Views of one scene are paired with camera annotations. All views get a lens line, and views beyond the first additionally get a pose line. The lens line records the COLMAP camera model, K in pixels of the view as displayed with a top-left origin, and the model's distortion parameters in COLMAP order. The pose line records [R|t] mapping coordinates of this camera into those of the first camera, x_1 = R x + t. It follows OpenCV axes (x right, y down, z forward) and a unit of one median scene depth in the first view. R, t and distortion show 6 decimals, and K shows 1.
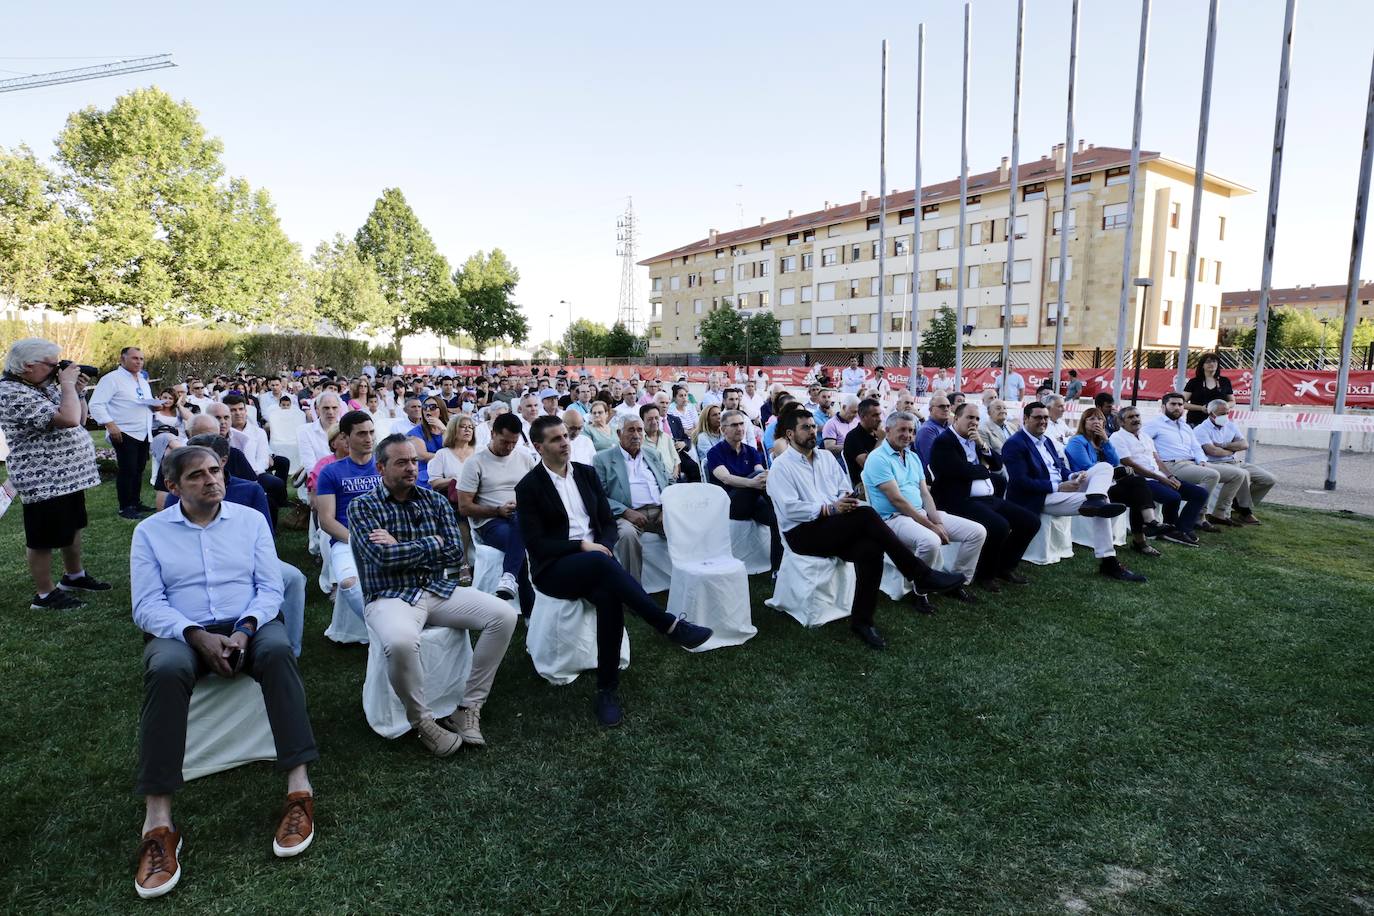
lens RADIAL K [[729.5, 0, 688.8], [0, 729.5, 457.0], [0, 0, 1]] dist [-0.027259, 0.010633]
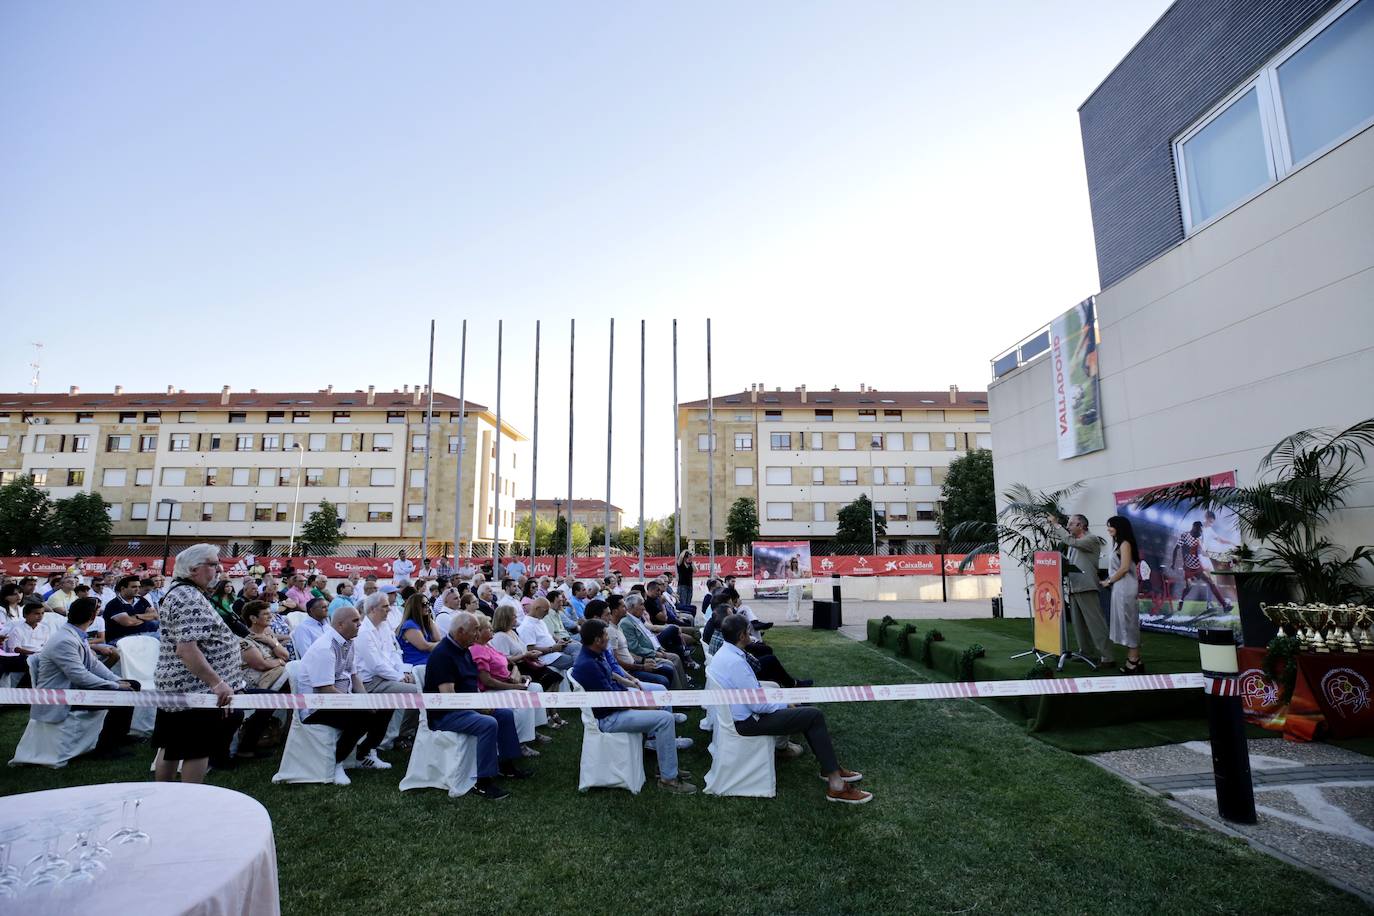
lens RADIAL K [[628.9, 0, 688.2], [0, 628.9, 461.9], [0, 0, 1]] dist [-0.043761, 0.012044]
pose [[0.560239, 0.112808, 0.820614, -1.688015], [0.108893, 0.972055, -0.207969, -0.059966], [-0.821142, 0.205872, 0.532299, 0.101186]]
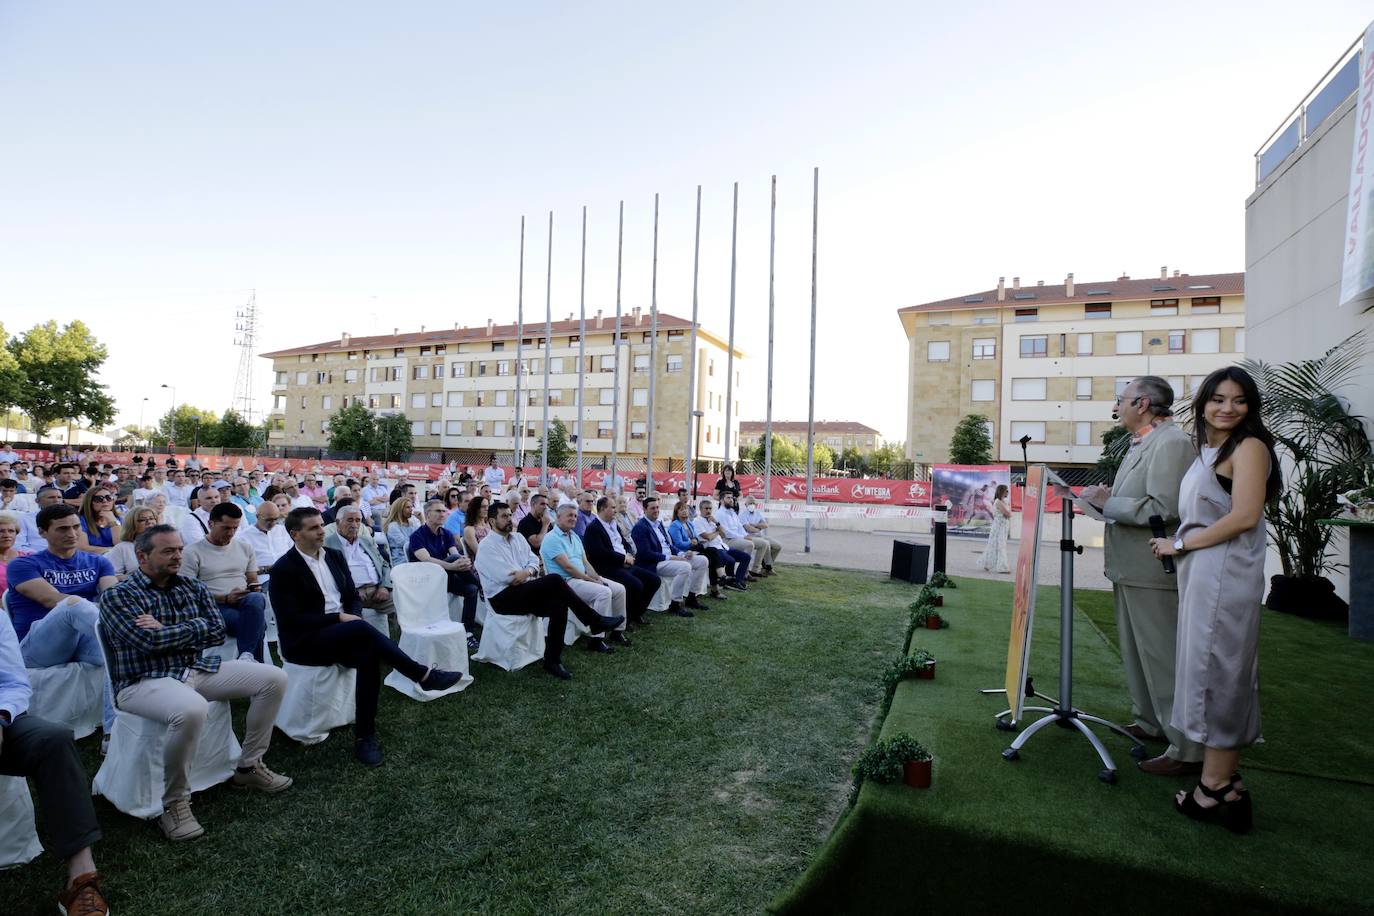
lens RADIAL K [[628.9, 0, 687.8], [0, 628.9, 457.3], [0, 0, 1]] dist [-0.043761, 0.012044]
pose [[0.851354, 0.038308, 0.523190, -0.193735], [0.033160, 0.991406, -0.126550, 0.009525], [-0.523542, 0.125088, 0.842767, -0.170214]]
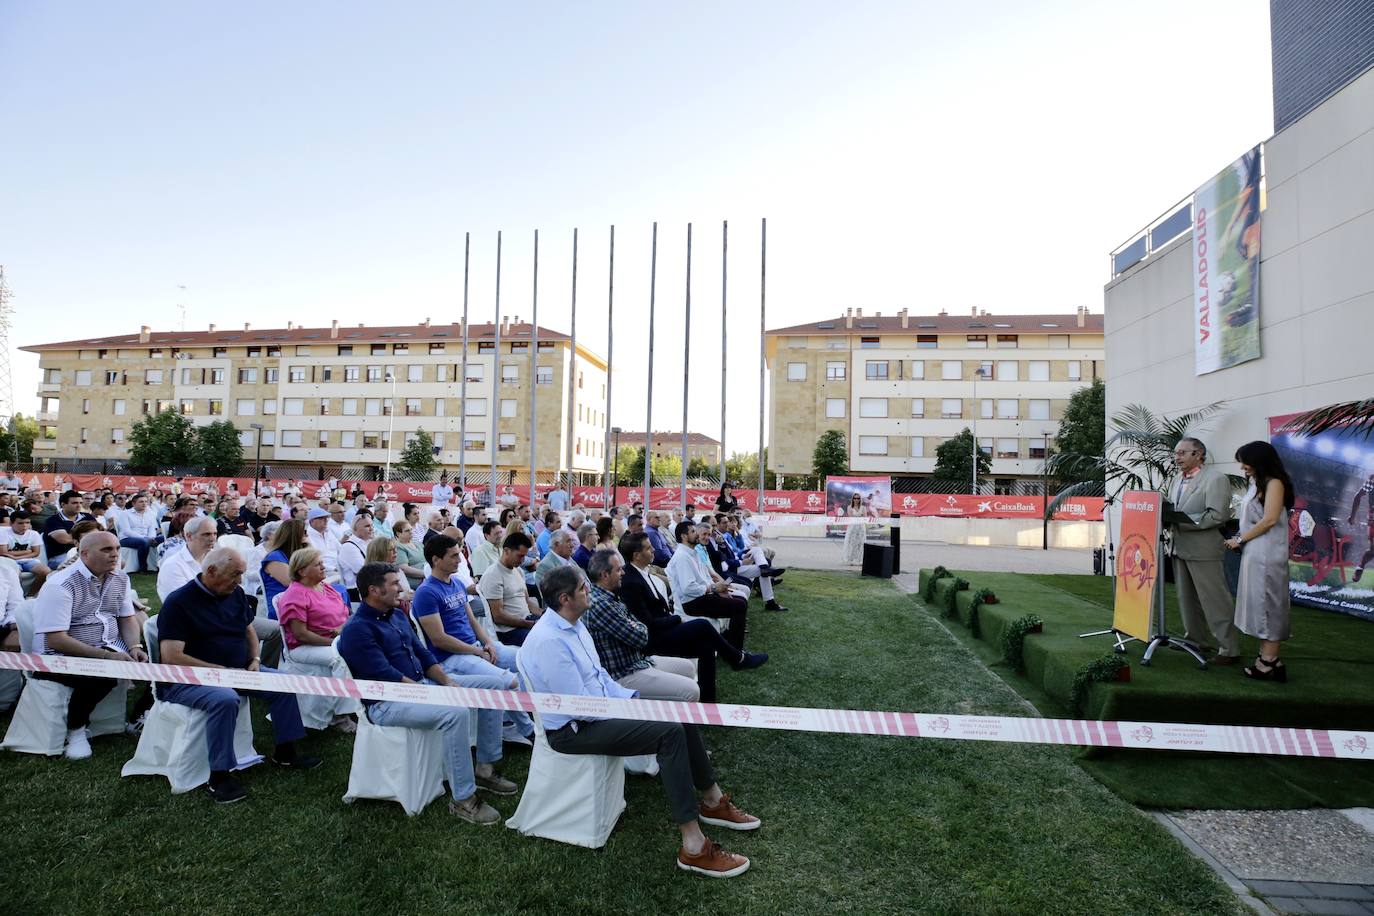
lens RADIAL K [[628.9, 0, 687.7], [0, 628.9, 462.6], [0, 0, 1]] dist [-0.043761, 0.012044]
pose [[0.688875, 0.038469, 0.723859, -1.040296], [0.070450, 0.990310, -0.119675, -0.038847], [-0.721449, 0.133437, 0.679490, 0.067638]]
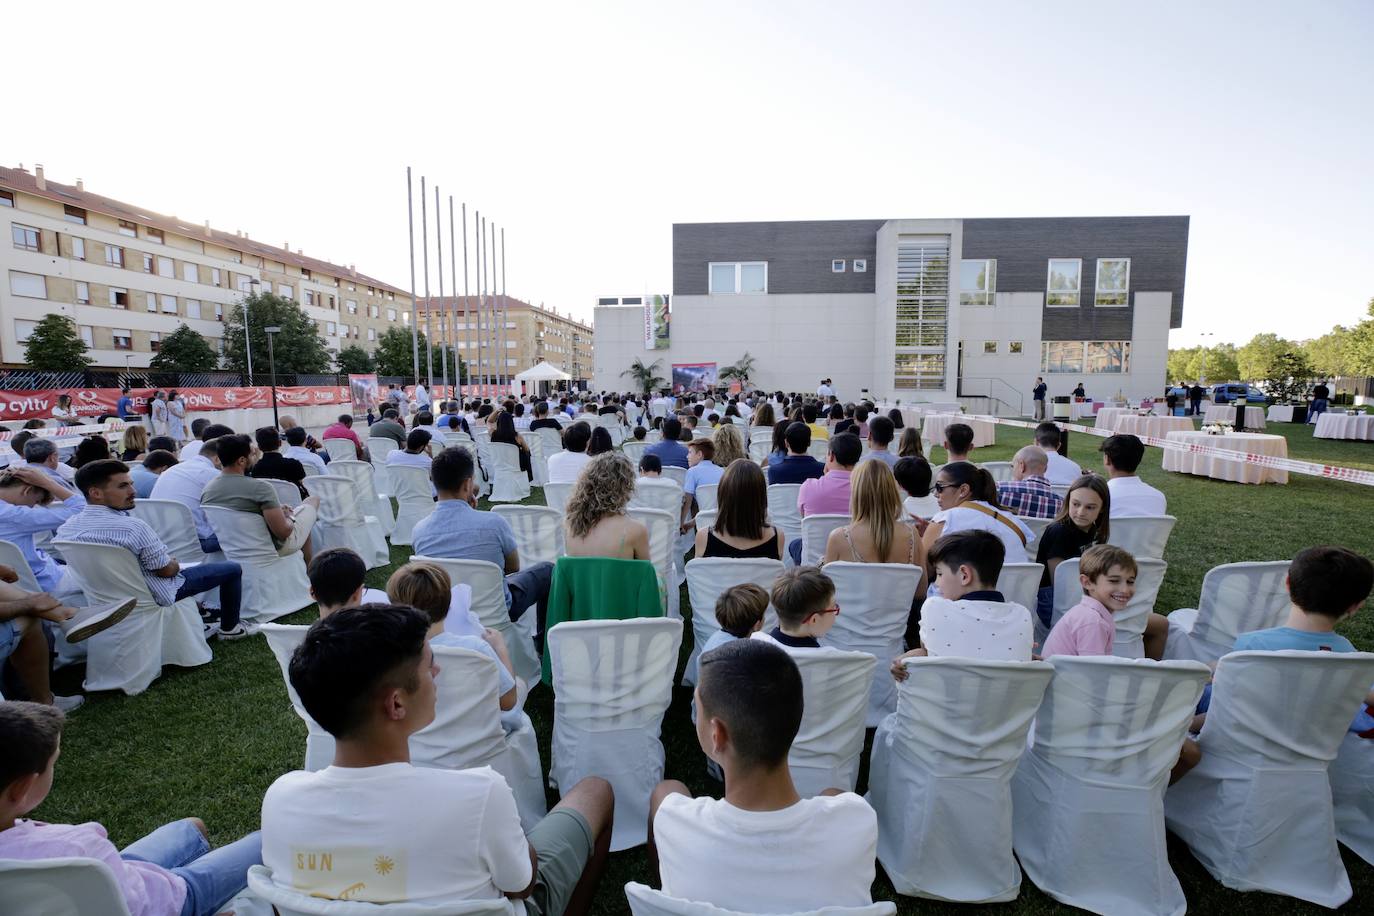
lens RADIAL K [[628.9, 0, 690.7], [0, 628.9, 449.0], [0, 0, 1]] dist [-0.043761, 0.012044]
pose [[-0.773637, -0.066586, 0.630121, -4.294895], [0.077847, 0.976941, 0.198813, -0.919814], [-0.628829, 0.202862, -0.750614, 7.204845]]
